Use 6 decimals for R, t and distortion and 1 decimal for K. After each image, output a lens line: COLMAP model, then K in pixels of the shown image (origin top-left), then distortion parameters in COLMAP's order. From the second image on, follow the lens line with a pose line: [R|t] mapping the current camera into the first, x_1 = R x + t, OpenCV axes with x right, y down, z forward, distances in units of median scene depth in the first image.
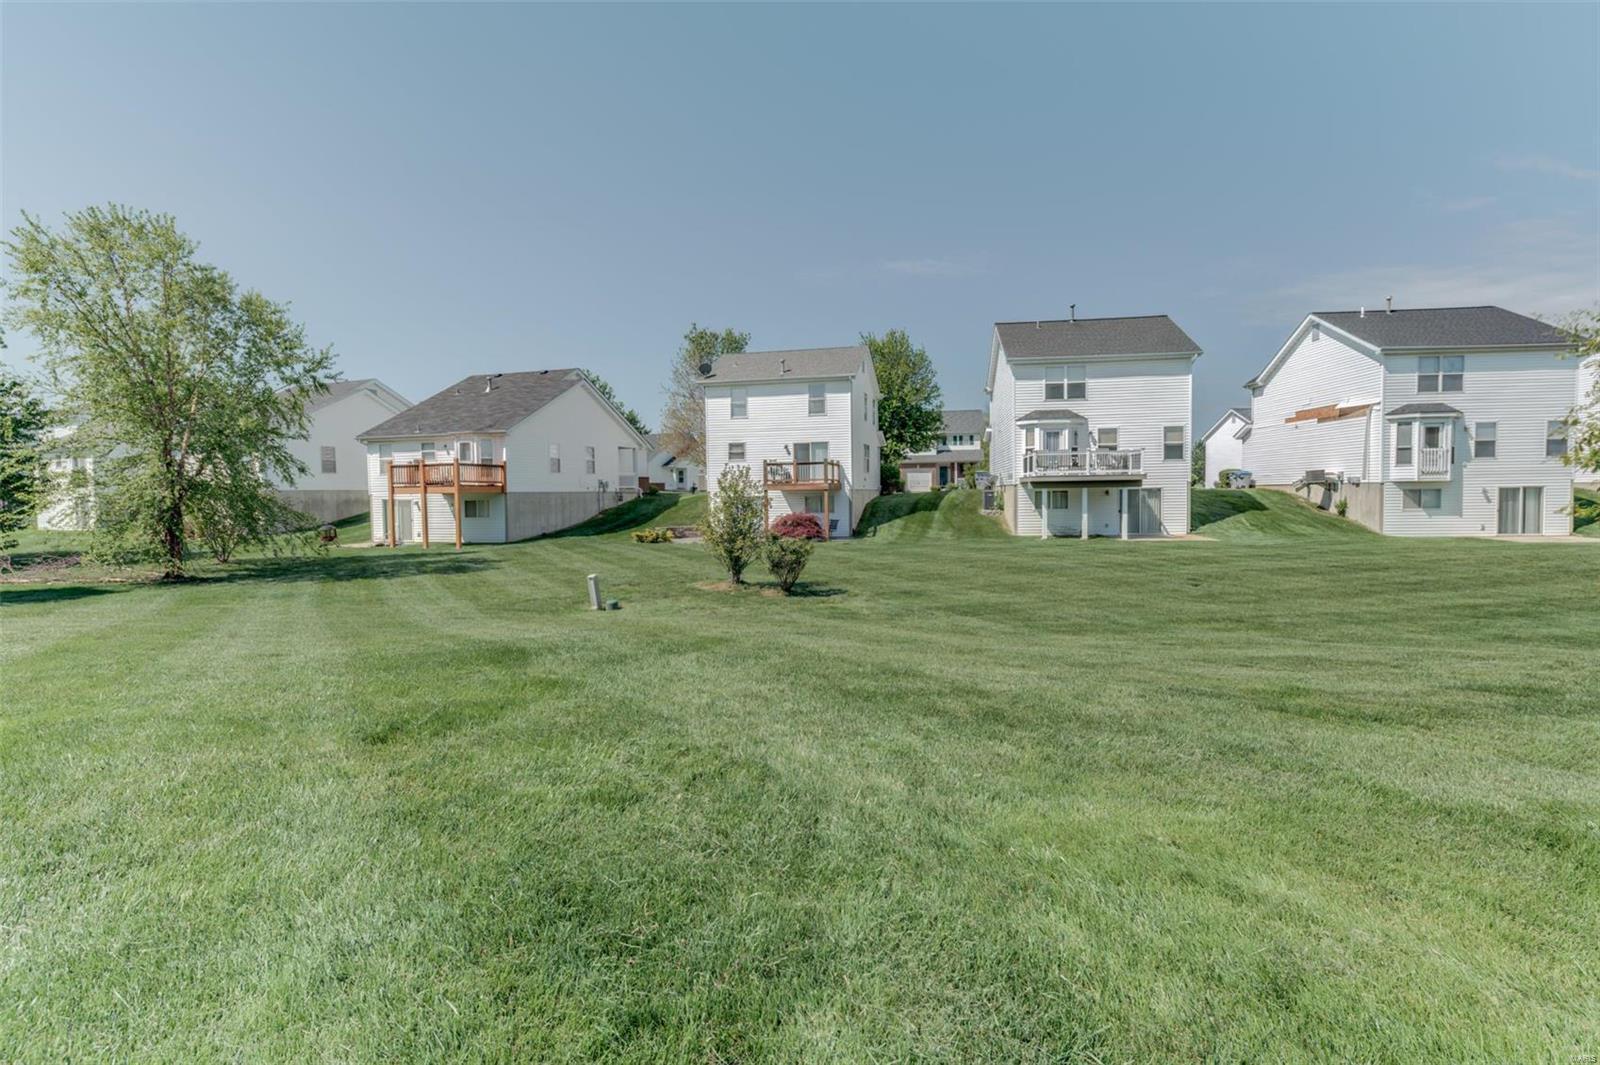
lens RADIAL K [[845.1, 0, 801.7], [0, 845.1, 530.2], [0, 0, 1]] dist [-0.000837, -0.000021]
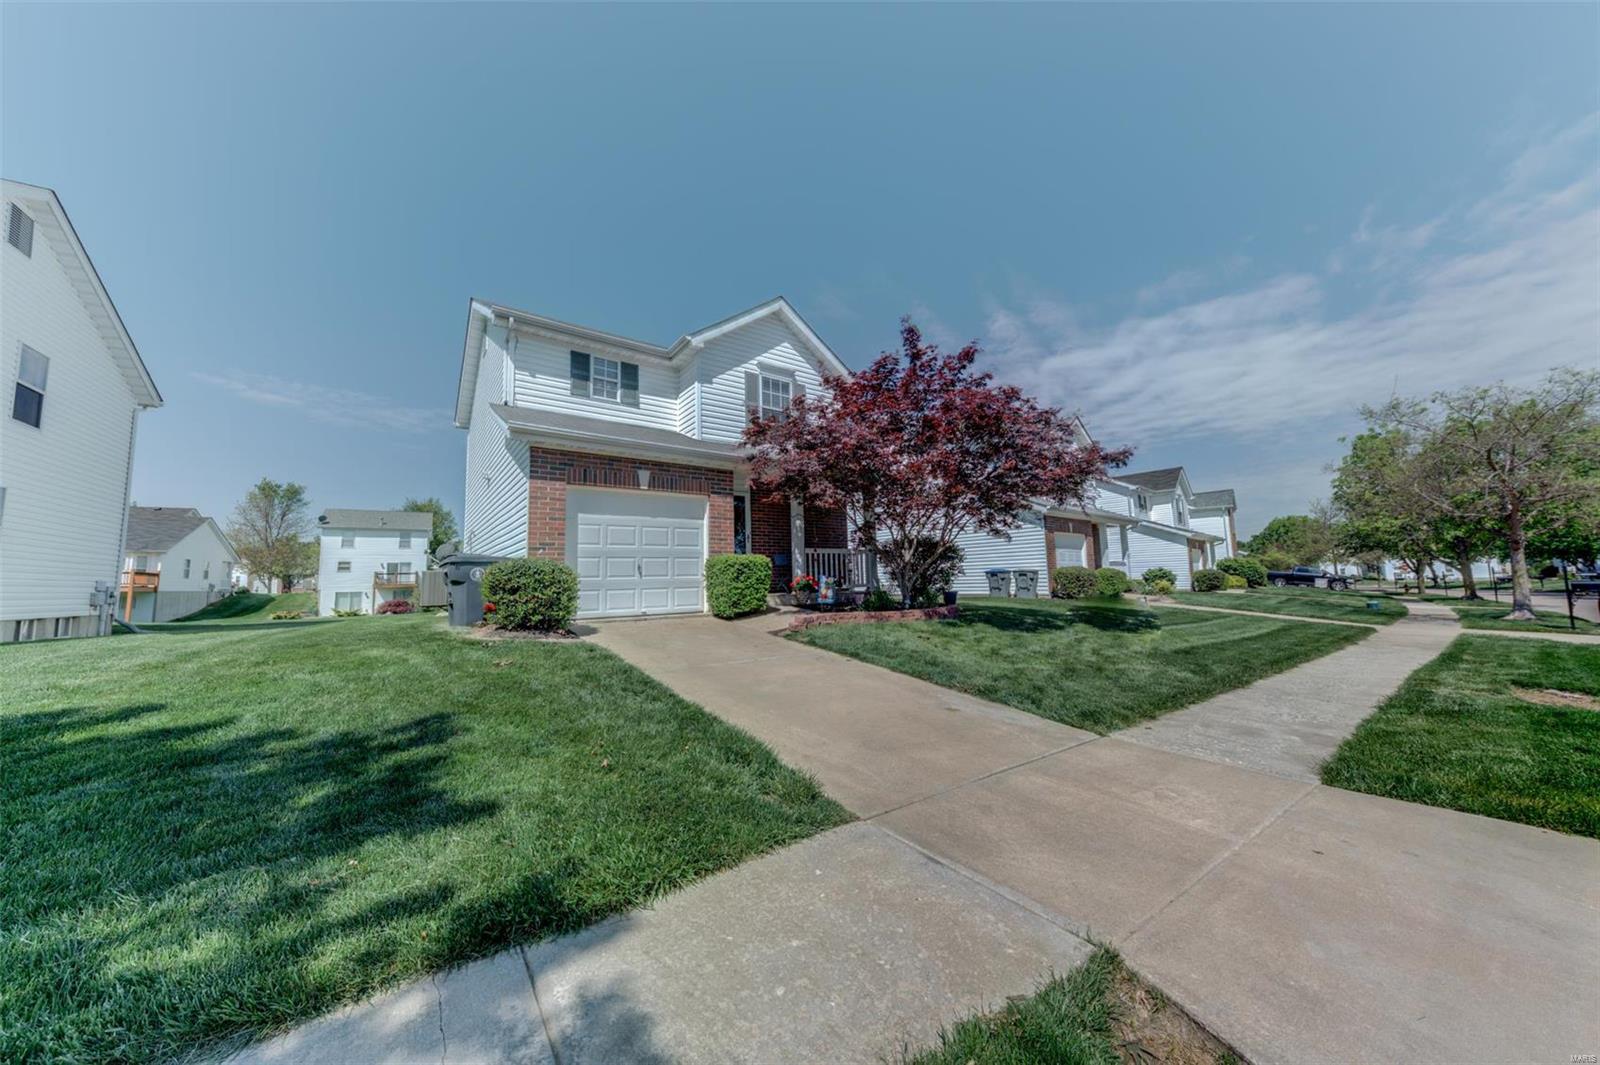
lens RADIAL K [[541.9, 0, 801.8], [0, 541.9, 530.2], [0, 0, 1]] dist [0.002236, 0.000076]
pose [[0.693790, 0.066158, 0.717133, -0.240883], [0.049280, 0.989076, -0.138921, 0.038373], [-0.718490, 0.131722, 0.682951, -0.497679]]
